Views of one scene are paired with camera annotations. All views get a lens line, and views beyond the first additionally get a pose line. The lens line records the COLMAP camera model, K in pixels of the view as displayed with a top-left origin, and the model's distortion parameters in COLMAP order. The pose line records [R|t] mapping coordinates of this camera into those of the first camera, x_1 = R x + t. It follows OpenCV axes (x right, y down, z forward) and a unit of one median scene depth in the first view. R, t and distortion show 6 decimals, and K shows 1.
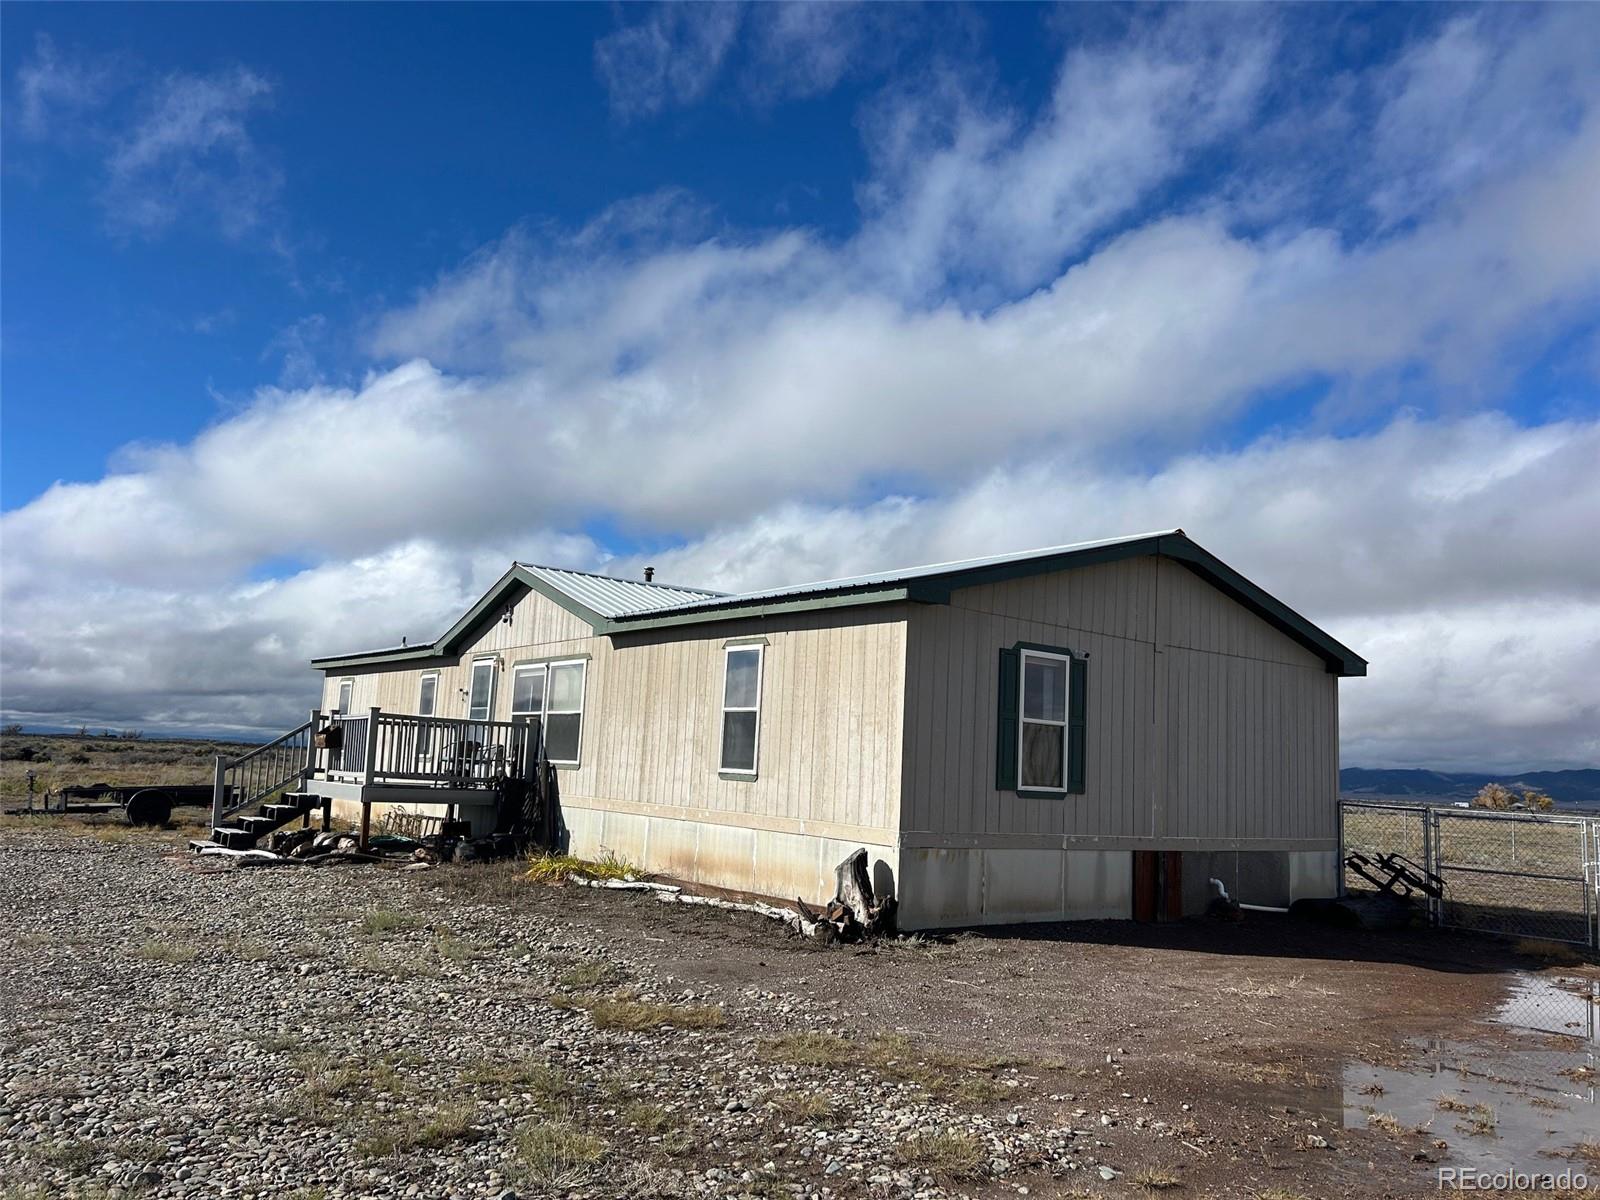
lens RADIAL K [[1175.1, 0, 797.0], [0, 1175.1, 607.7], [0, 0, 1]] dist [0.011154, 0.002197]
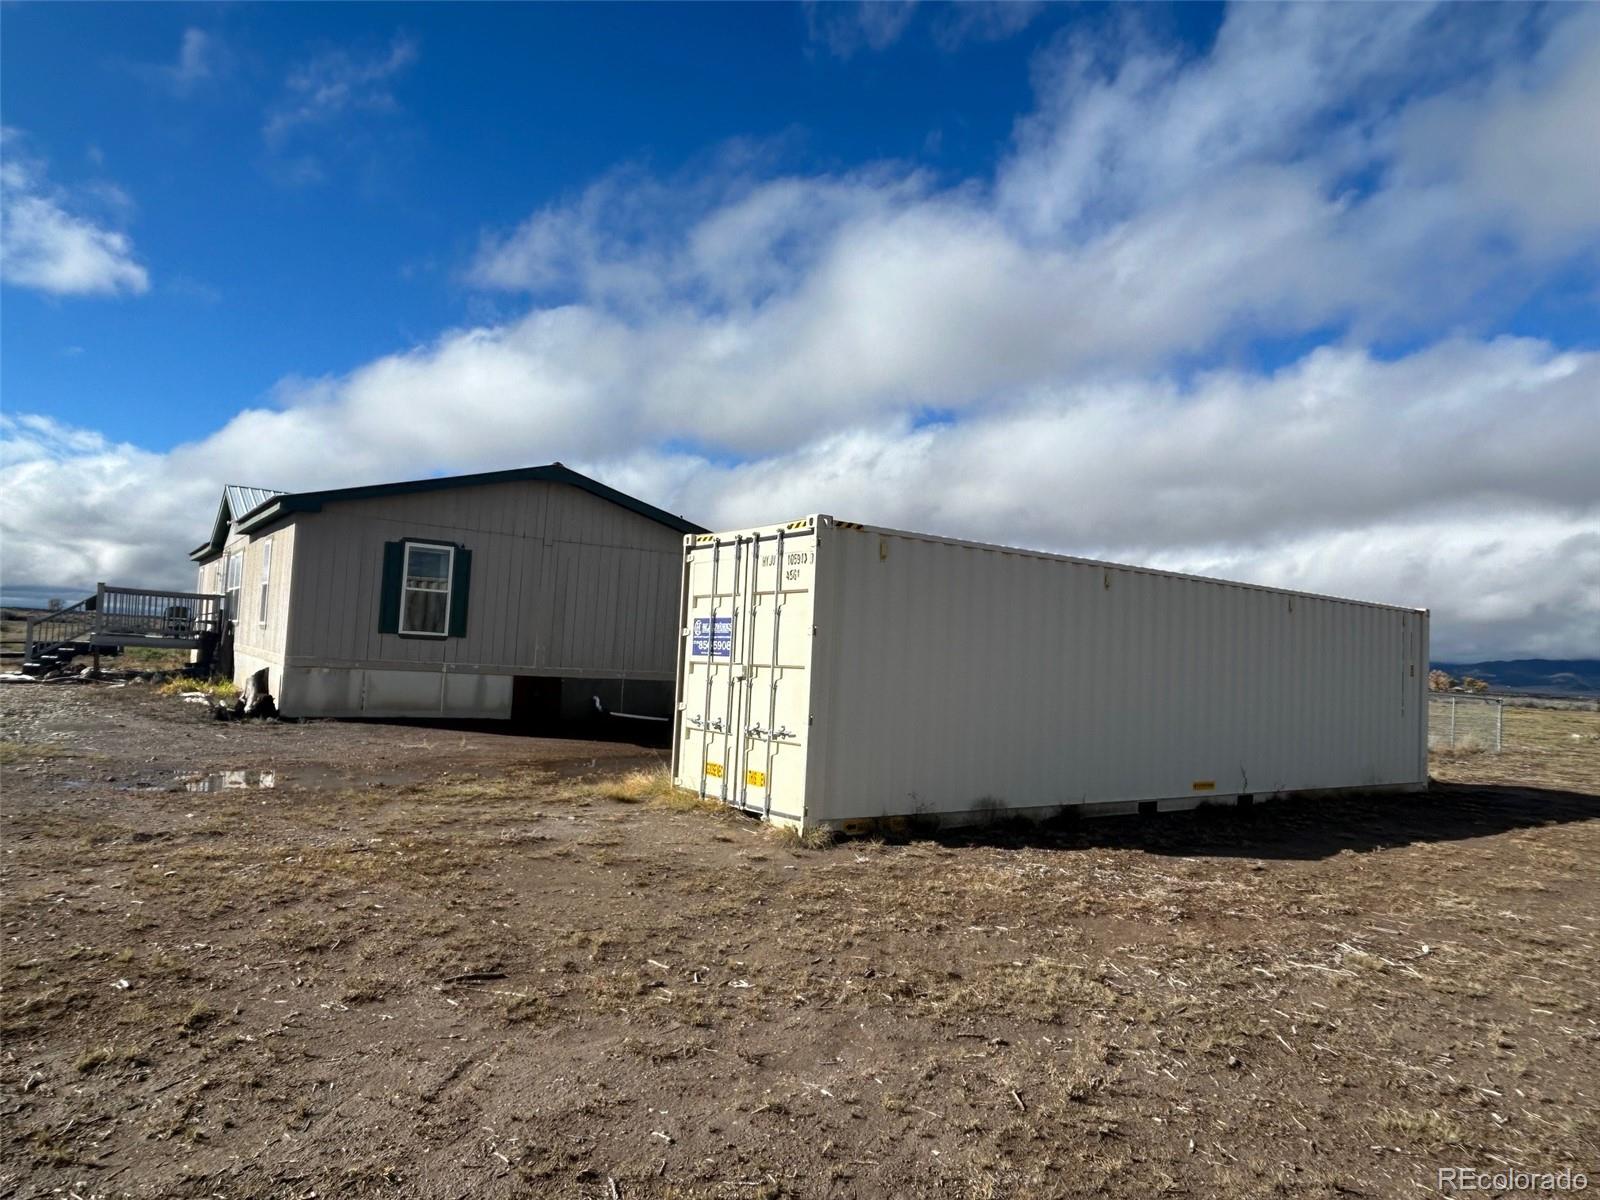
lens RADIAL K [[1017.9, 0, 842.6], [0, 1017.9, 611.1], [0, 0, 1]] dist [-0.004172, -0.002283]
pose [[0.999367, 0.002899, -0.035443, 0.725534], [0.000330, 0.995870, 0.090785, 0.003712], [0.035560, -0.090739, 0.995240, -0.276828]]
